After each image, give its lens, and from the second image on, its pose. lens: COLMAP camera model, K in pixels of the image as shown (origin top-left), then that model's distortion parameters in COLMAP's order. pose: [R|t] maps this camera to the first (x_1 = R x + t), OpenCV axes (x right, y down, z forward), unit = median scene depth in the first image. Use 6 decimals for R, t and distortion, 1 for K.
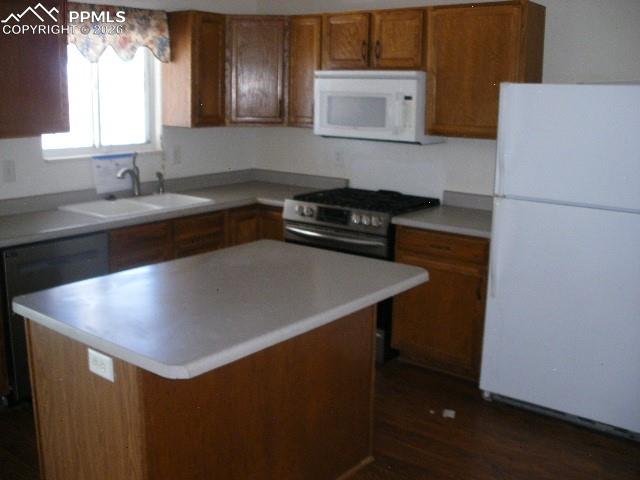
lens RADIAL K [[691.4, 0, 320.0], [0, 691.4, 240.0], [0, 0, 1]] dist [-0.119318, -0.000574]
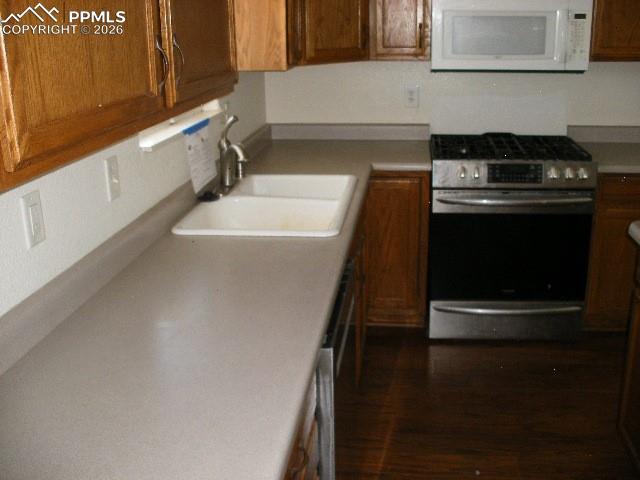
lens RADIAL K [[666.5, 0, 320.0], [0, 666.5, 240.0], [0, 0, 1]] dist [-0.115535, 0.002568]
pose [[0.861012, -0.193370, 0.470389, -0.534973], [0.142682, 0.979597, 0.141529, -0.098198], [-0.488160, -0.054742, 0.871036, 0.464611]]
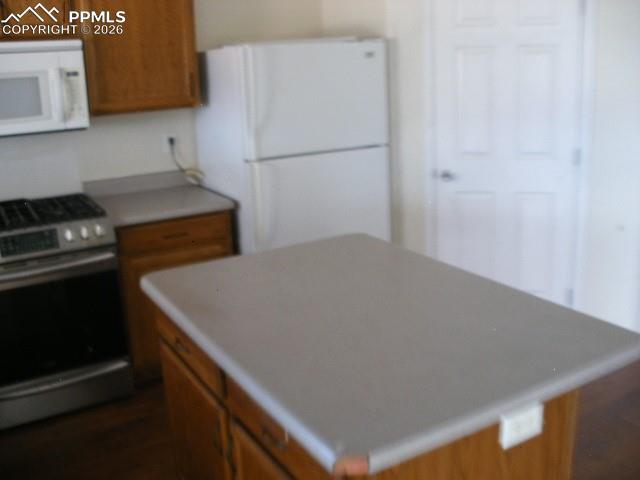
lens RADIAL K [[666.5, 0, 320.0], [0, 666.5, 240.0], [0, 0, 1]] dist [-0.115535, 0.002568]
pose [[0.370123, -0.267946, 0.889502, -0.484202], [0.241440, 0.952343, 0.186412, -0.092041], [-0.897059, 0.145766, 0.417177, 0.442718]]
